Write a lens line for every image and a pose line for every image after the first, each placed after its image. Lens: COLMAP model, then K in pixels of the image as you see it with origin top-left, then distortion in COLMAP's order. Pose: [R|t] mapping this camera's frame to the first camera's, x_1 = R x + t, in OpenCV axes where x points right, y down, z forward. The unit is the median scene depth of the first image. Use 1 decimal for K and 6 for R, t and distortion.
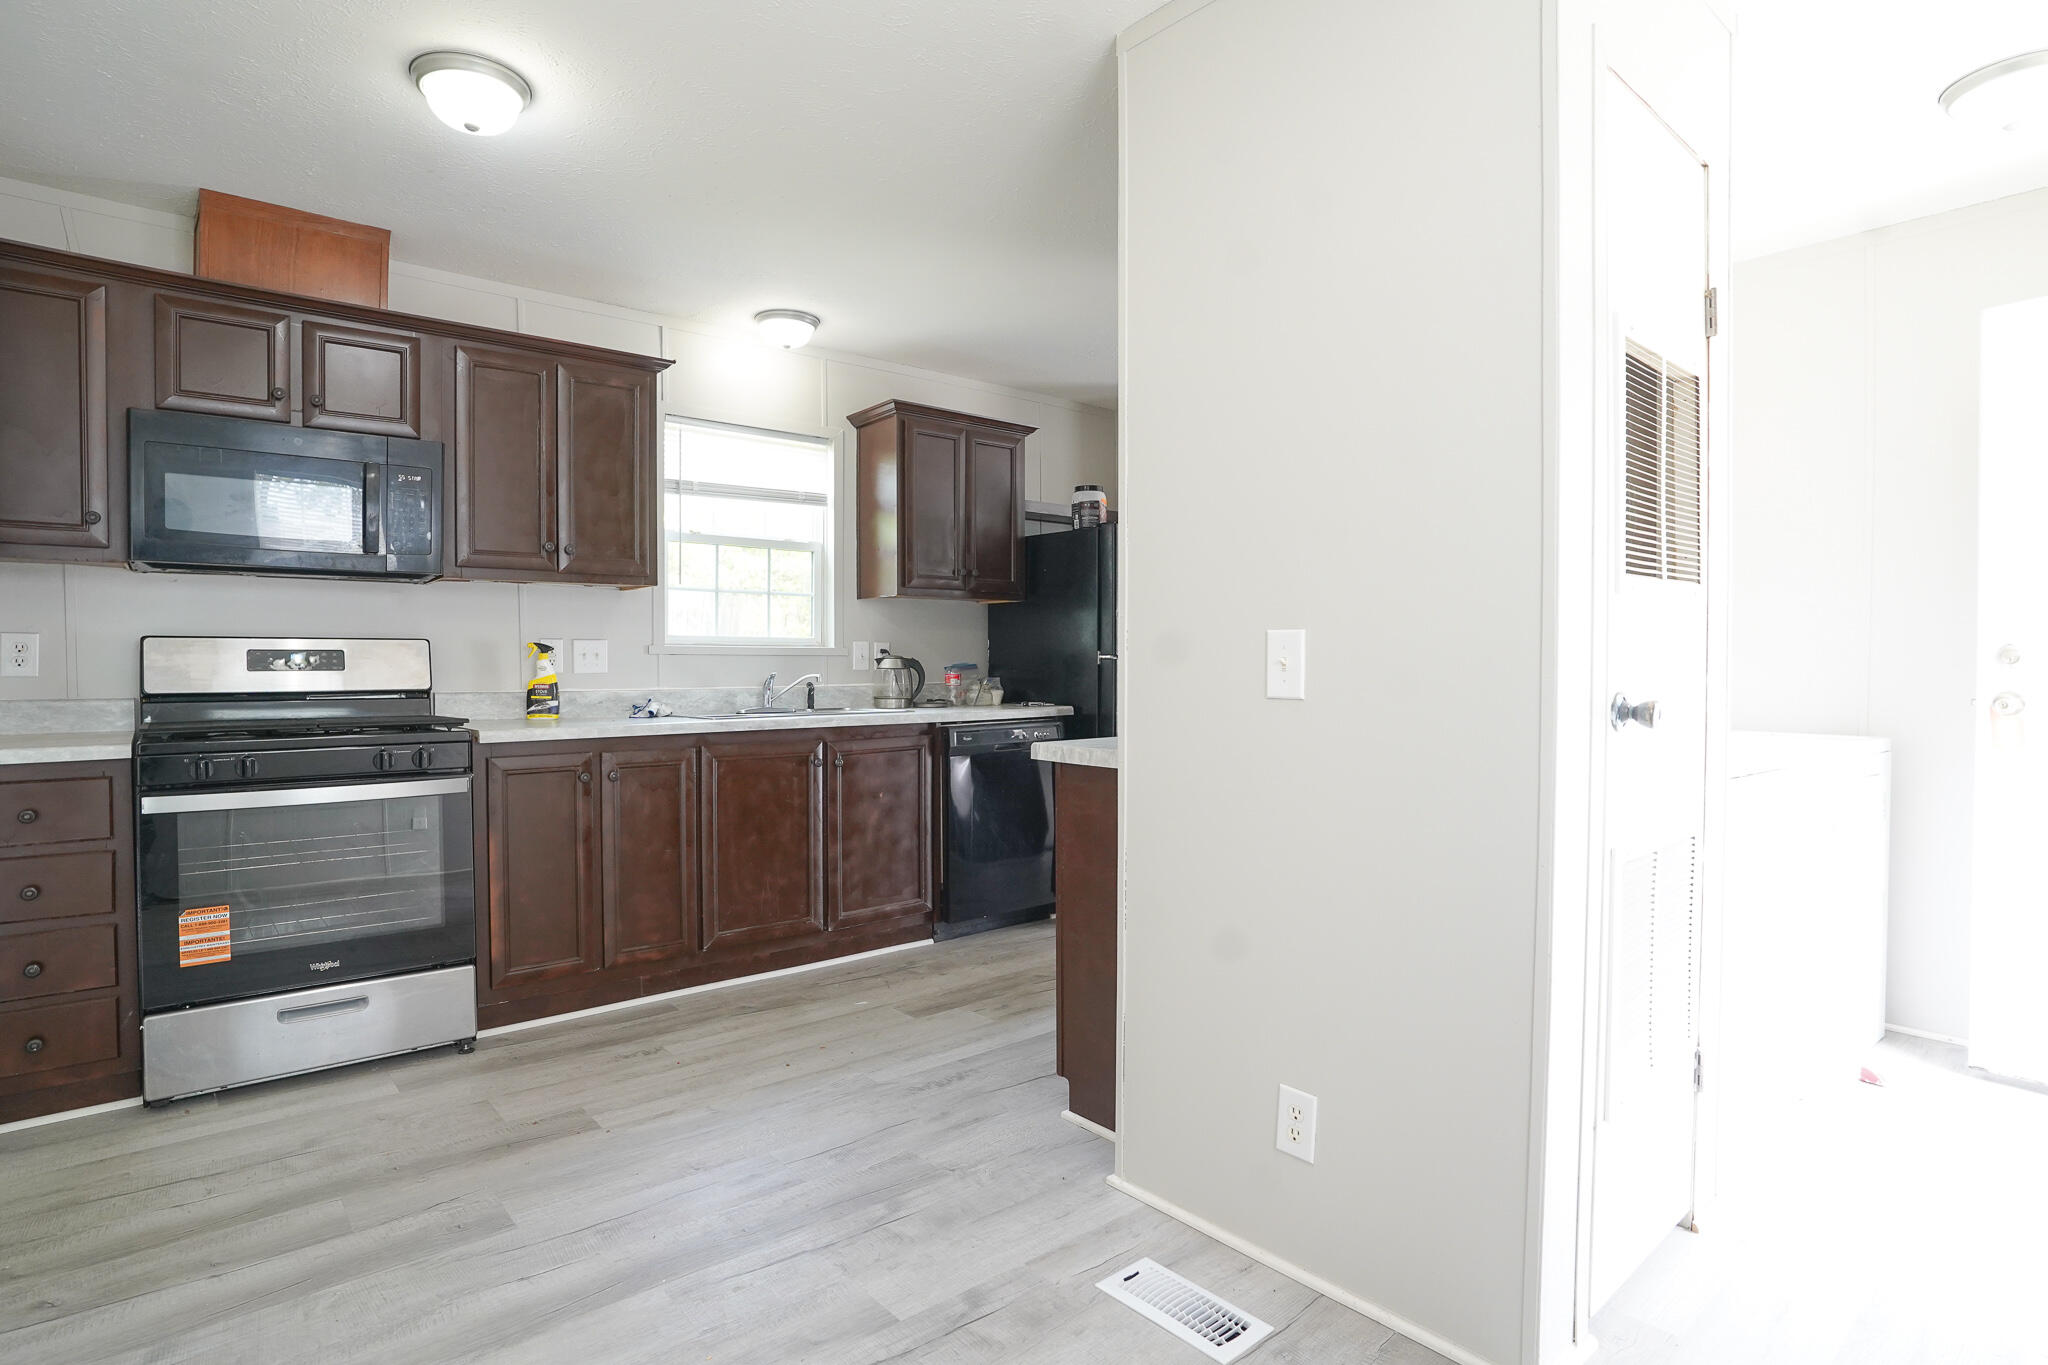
lens RADIAL K [[1049.6, 0, 1024.0], [0, 1049.6, 682.5], [0, 0, 1]] dist [-0.069723, 0.037384]
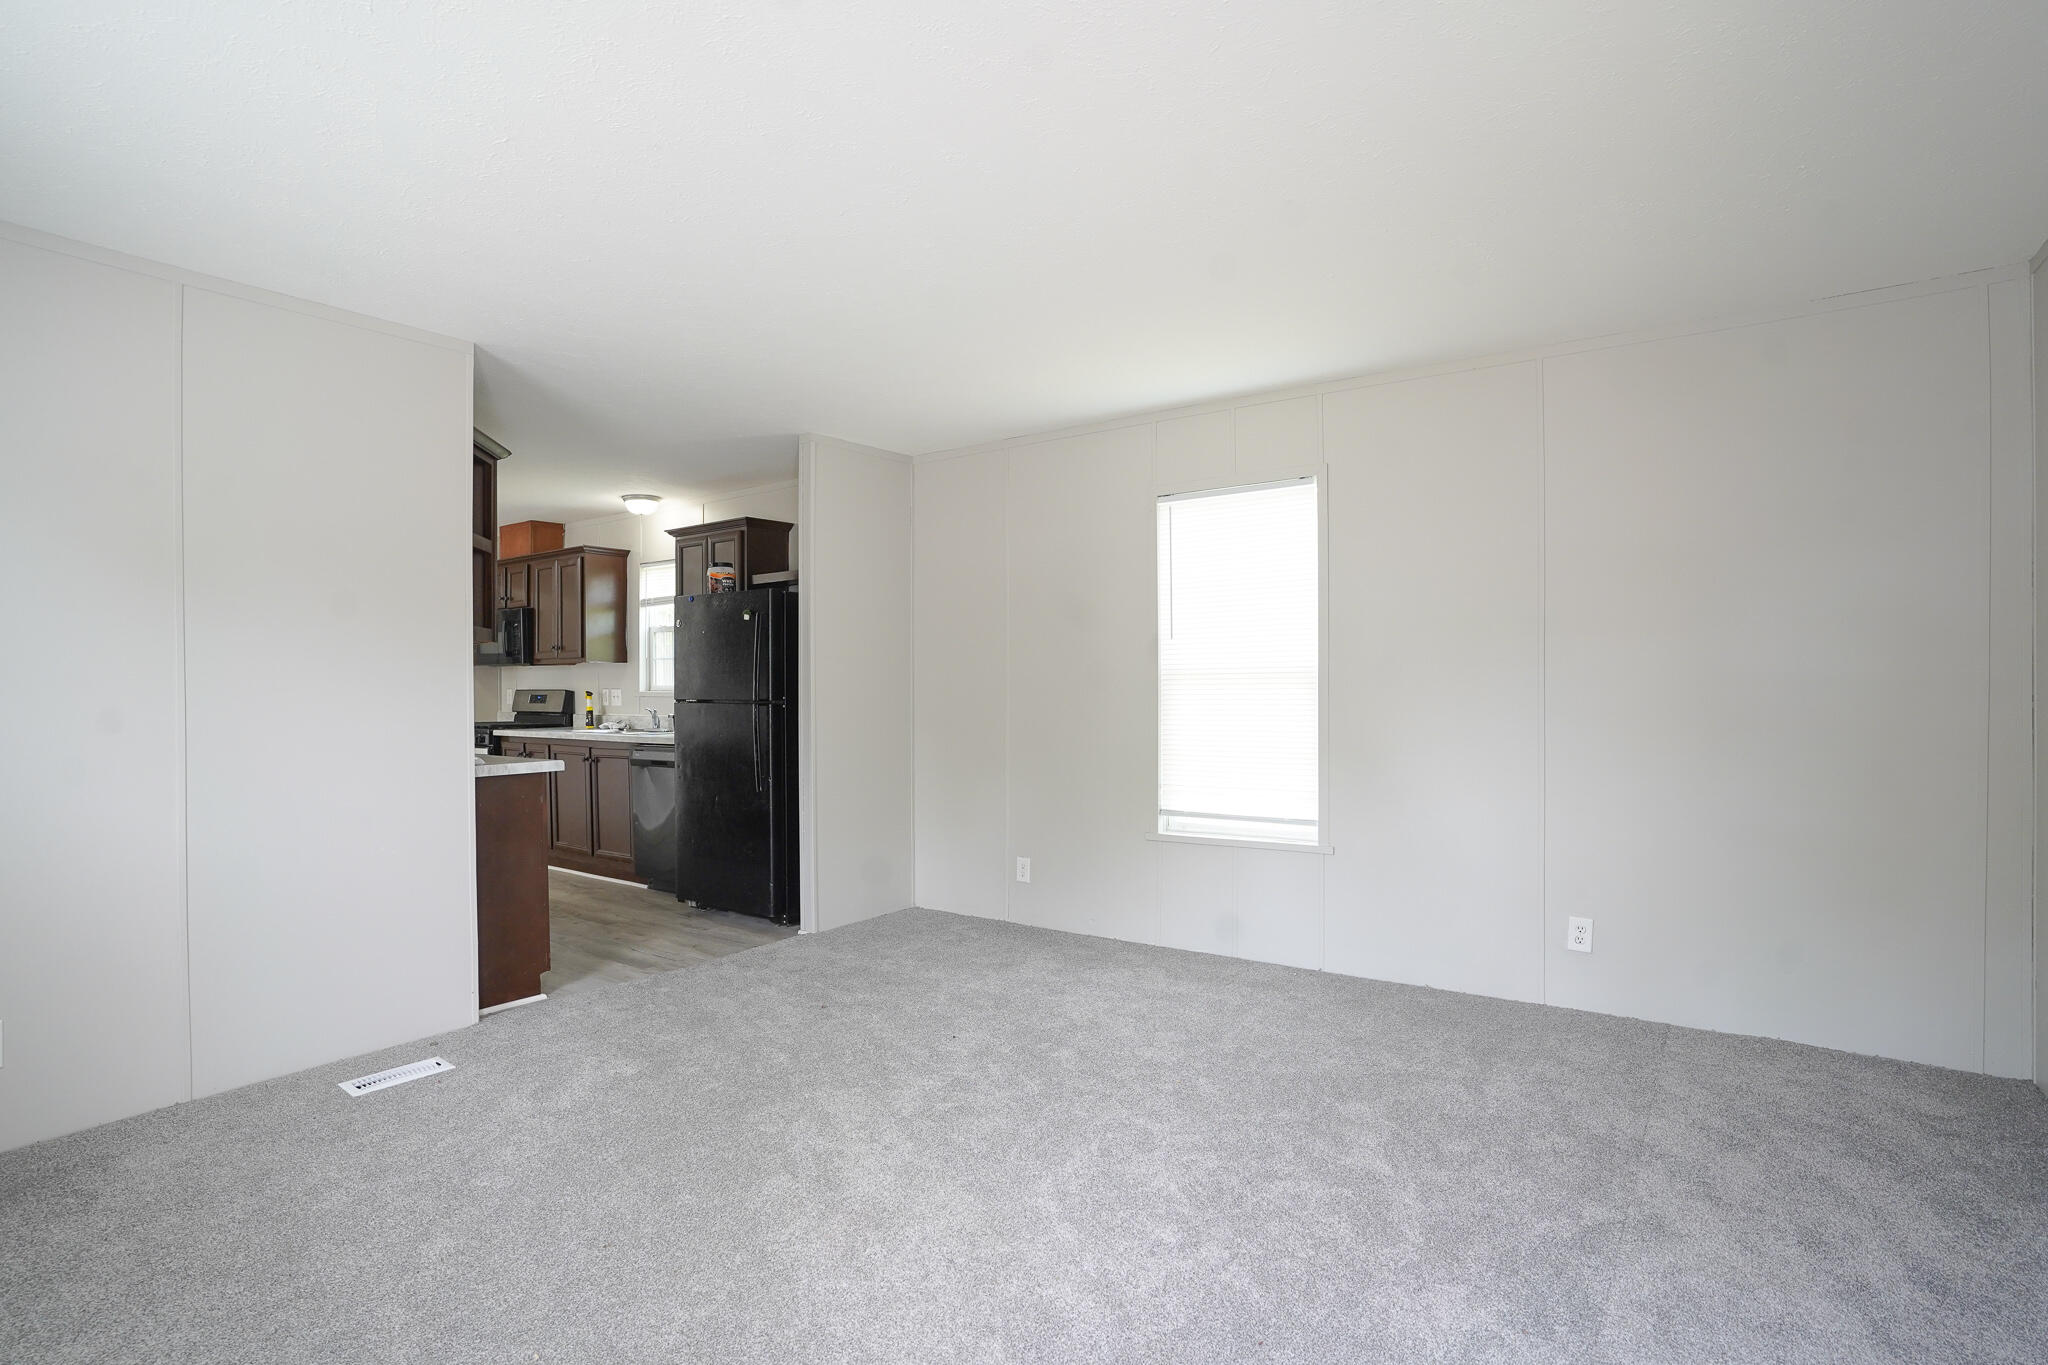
lens RADIAL K [[1021.2, 0, 1026.2], [0, 1021.2, 688.2], [0, 0, 1]] dist [-0.083778, 0.027456]
pose [[0.239532, 0.004486, -0.970878, 1.824716], [-0.012652, 0.999919, 0.001499, -0.062828], [0.970806, 0.011924, 0.239569, 1.469512]]
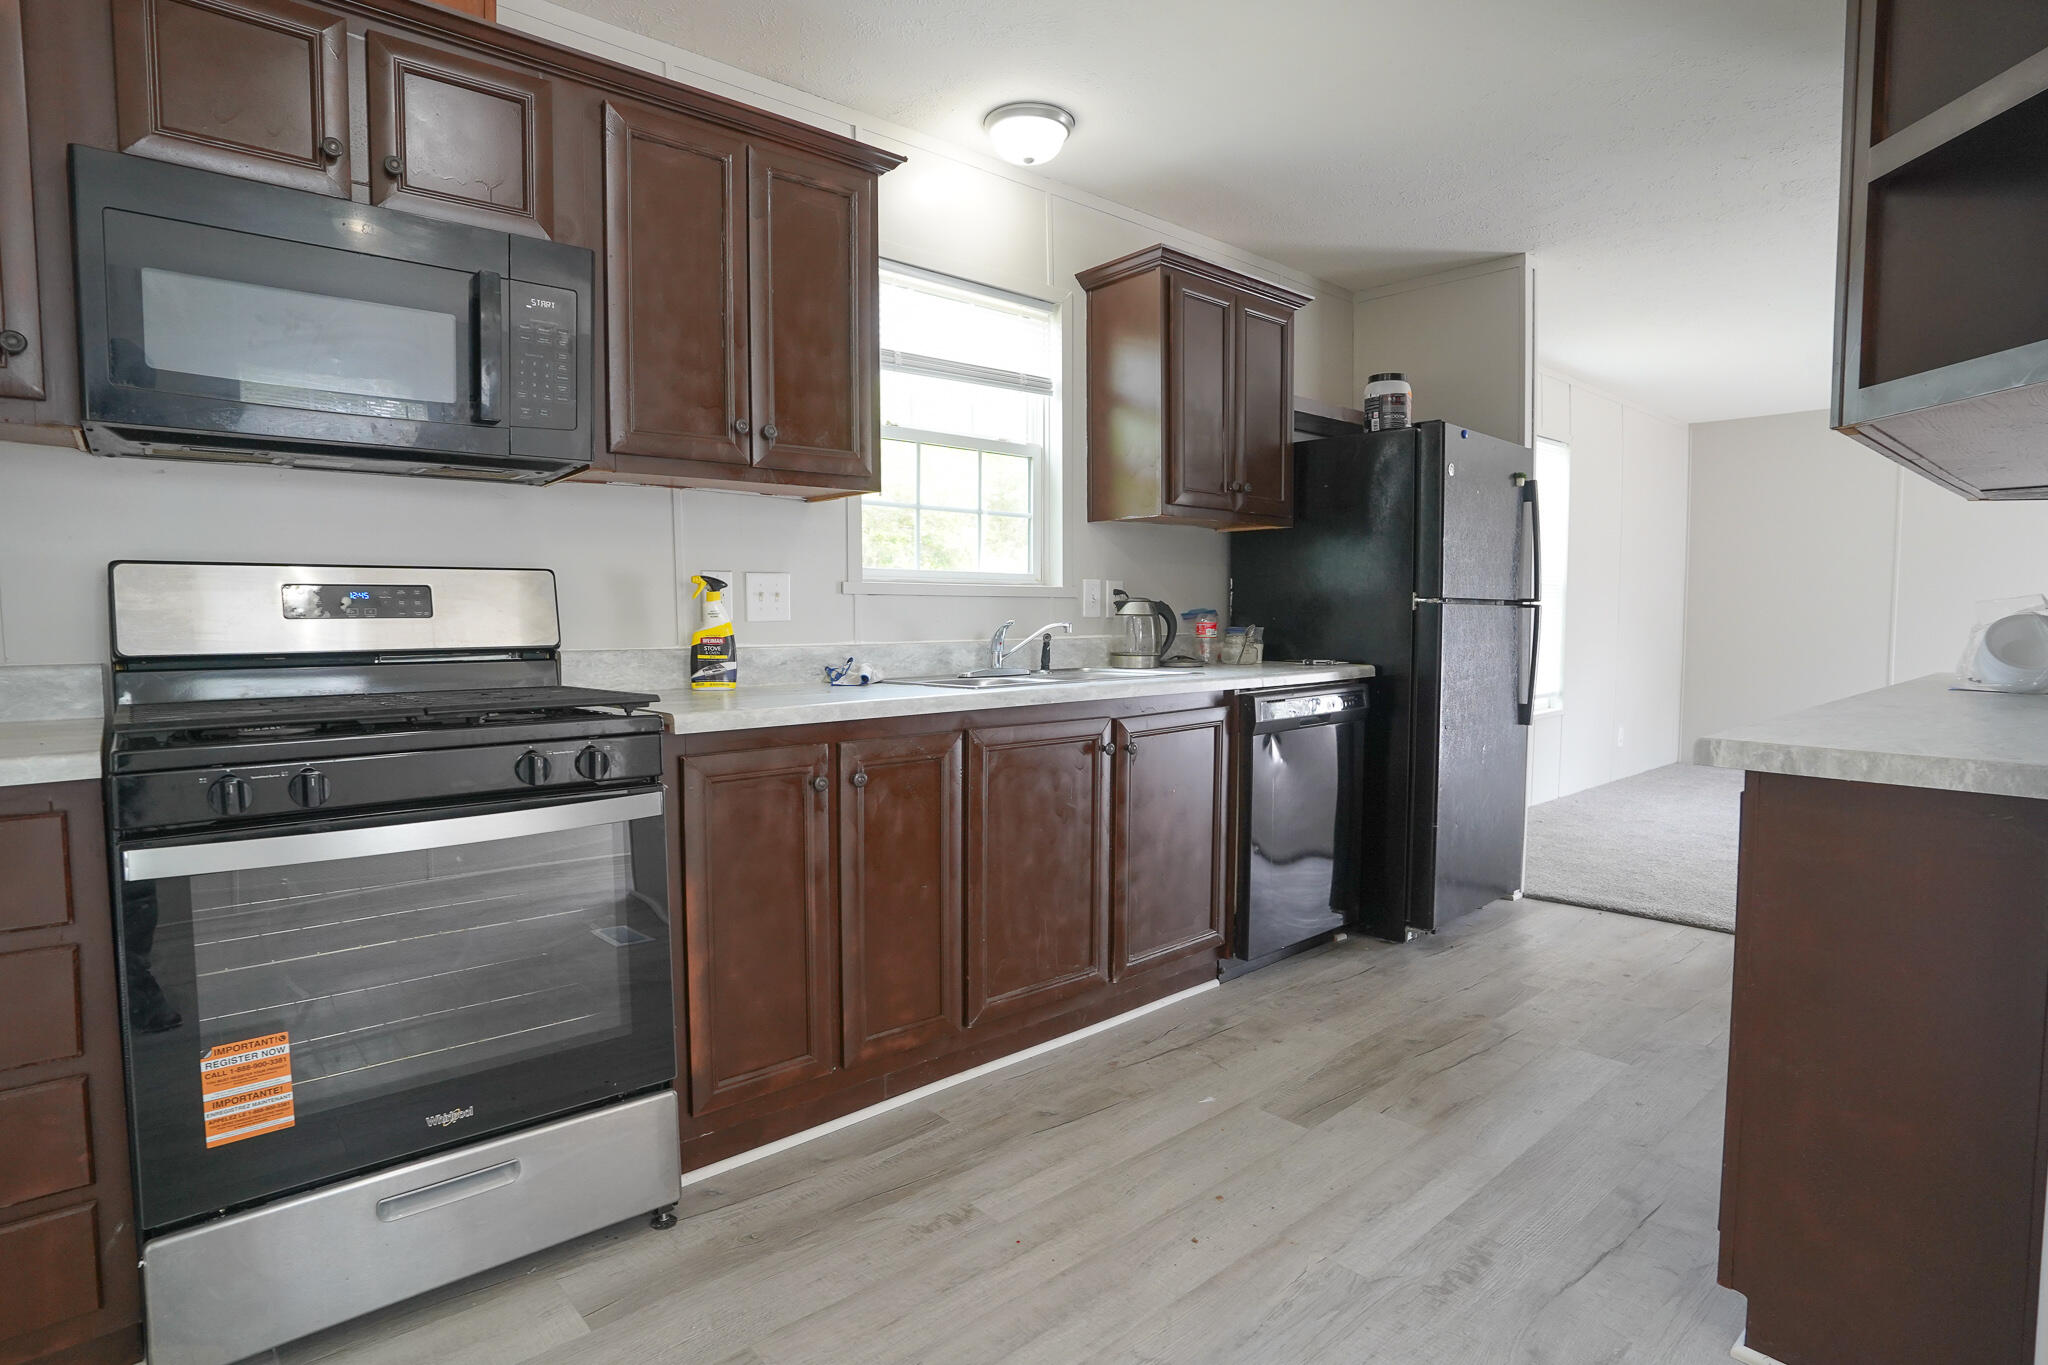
lens RADIAL K [[1057.6, 0, 1036.3], [0, 1057.6, 681.2], [0, 0, 1]] dist [-0.074137, 0.033973]
pose [[0.999693, -0.002882, 0.024609, -0.291769], [0.001778, 0.998997, 0.044748, -0.000219], [-0.024713, -0.044690, 0.998695, 0.332990]]
